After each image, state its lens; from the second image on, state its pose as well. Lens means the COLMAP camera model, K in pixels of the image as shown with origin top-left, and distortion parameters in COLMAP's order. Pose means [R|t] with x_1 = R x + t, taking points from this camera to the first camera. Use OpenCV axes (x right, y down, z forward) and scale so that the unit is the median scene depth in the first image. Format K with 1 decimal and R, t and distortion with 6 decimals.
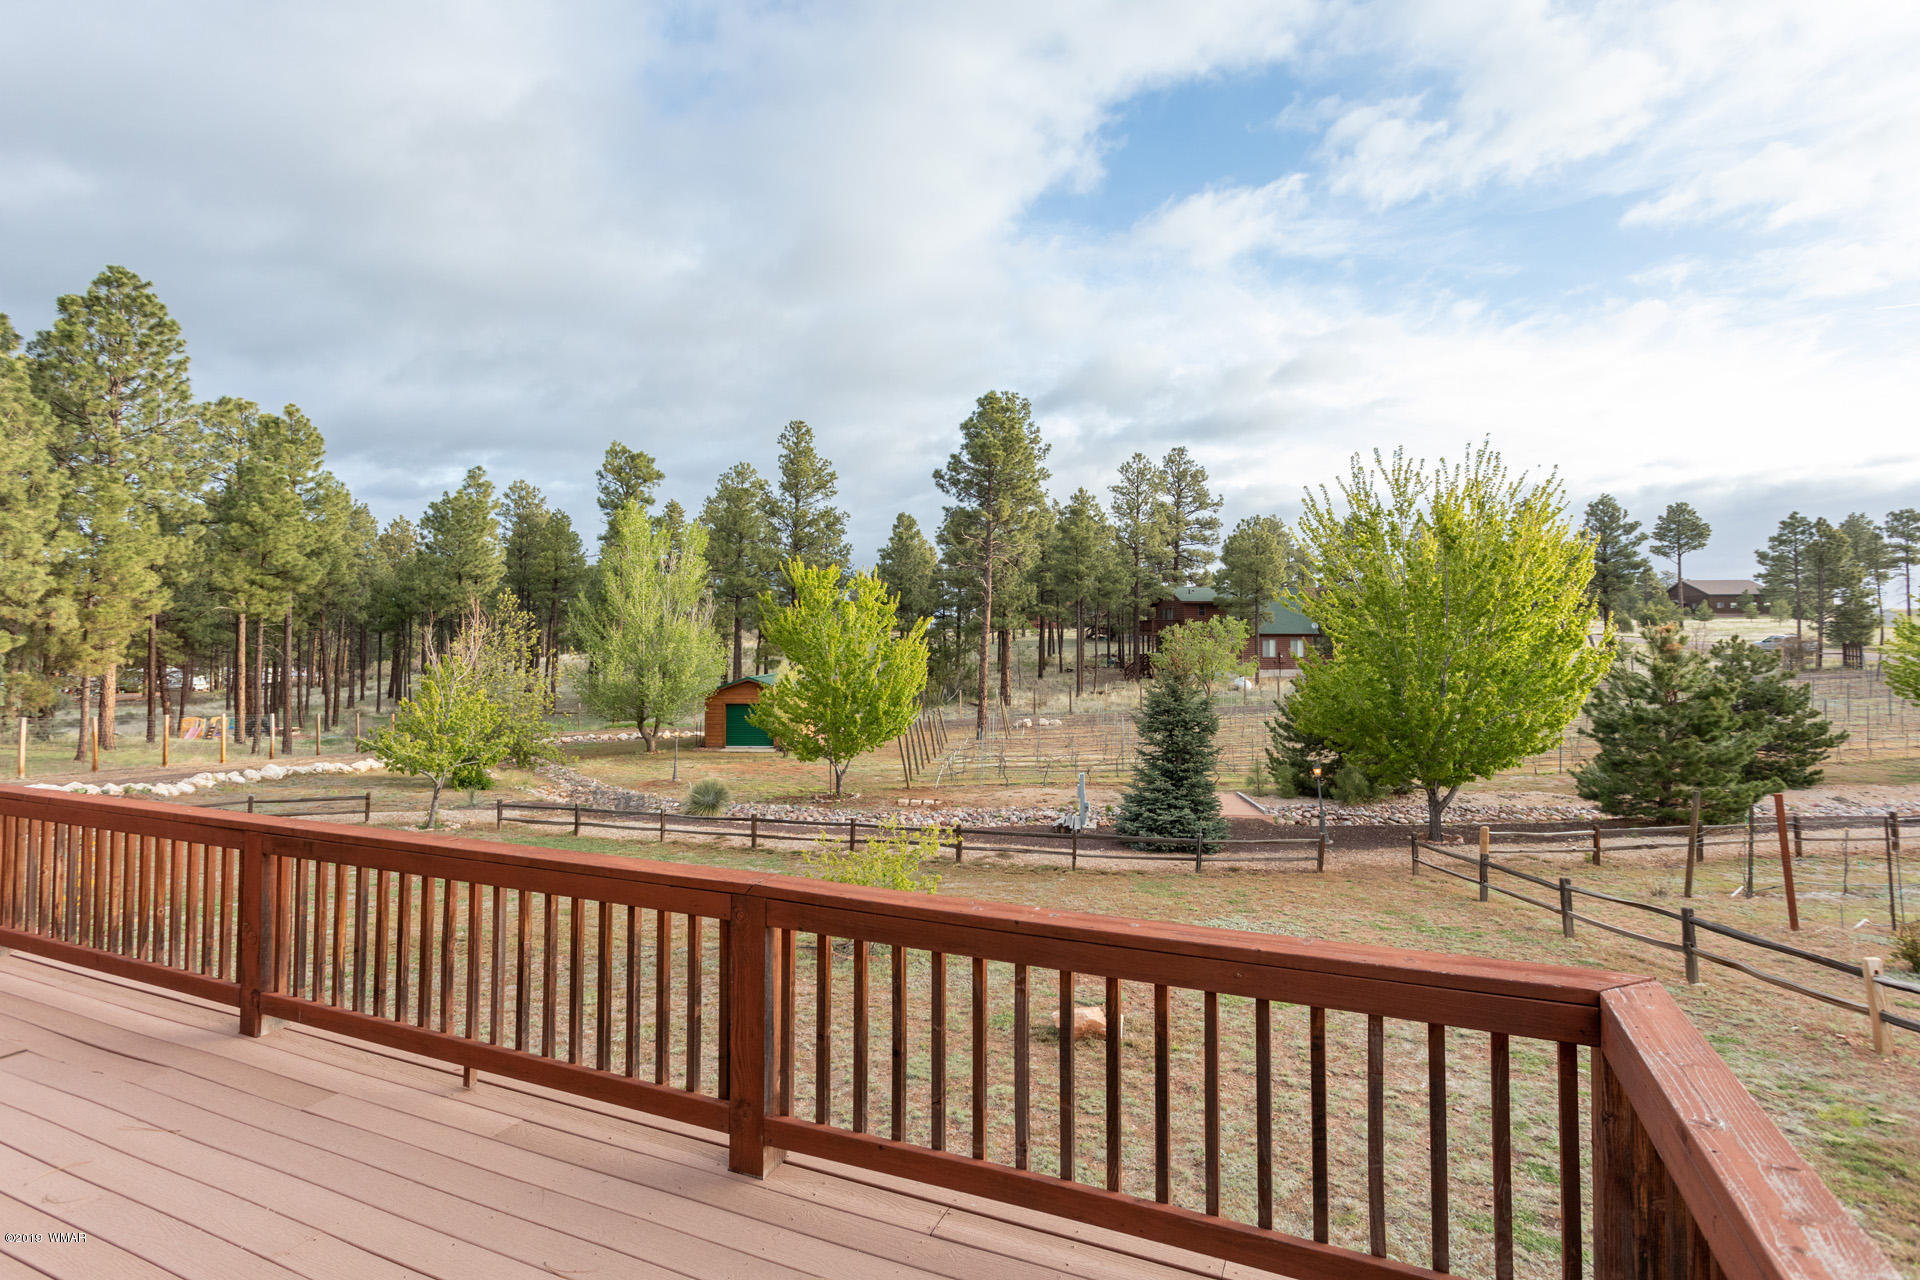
lens RADIAL K [[944.6, 0, 959.2], [0, 944.6, 639.4], [0, 0, 1]] dist [0.002912, 0.000241]
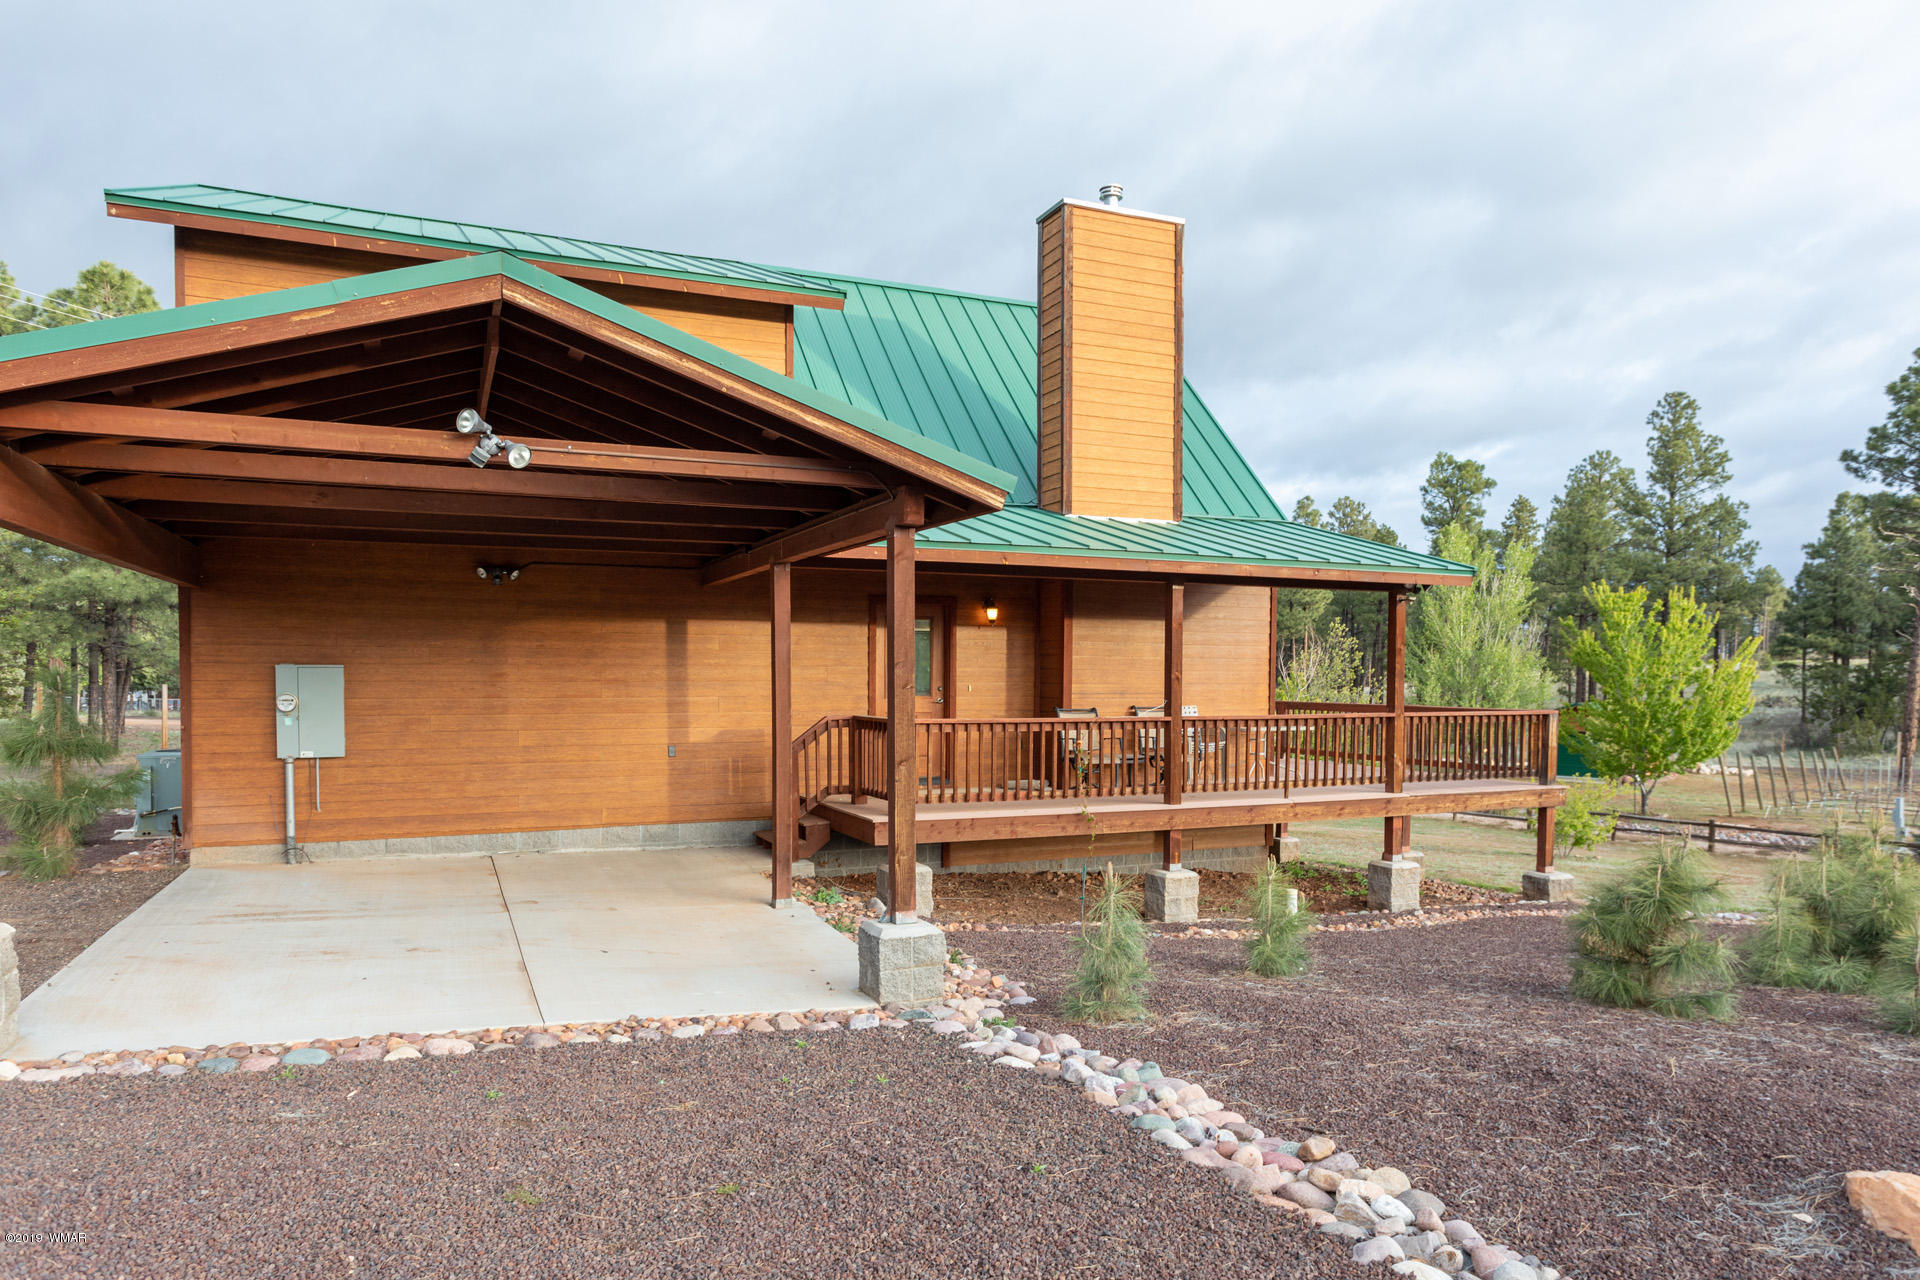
lens RADIAL K [[1242.3, 0, 960.6], [0, 1242.3, 650.7], [0, 0, 1]] dist [0.008852, 0.002284]
pose [[0.743451, -0.003838, -0.668779, 0.108974], [-0.005921, 0.999907, -0.012319, 0.004981], [0.668764, 0.013119, 0.743359, -0.239929]]
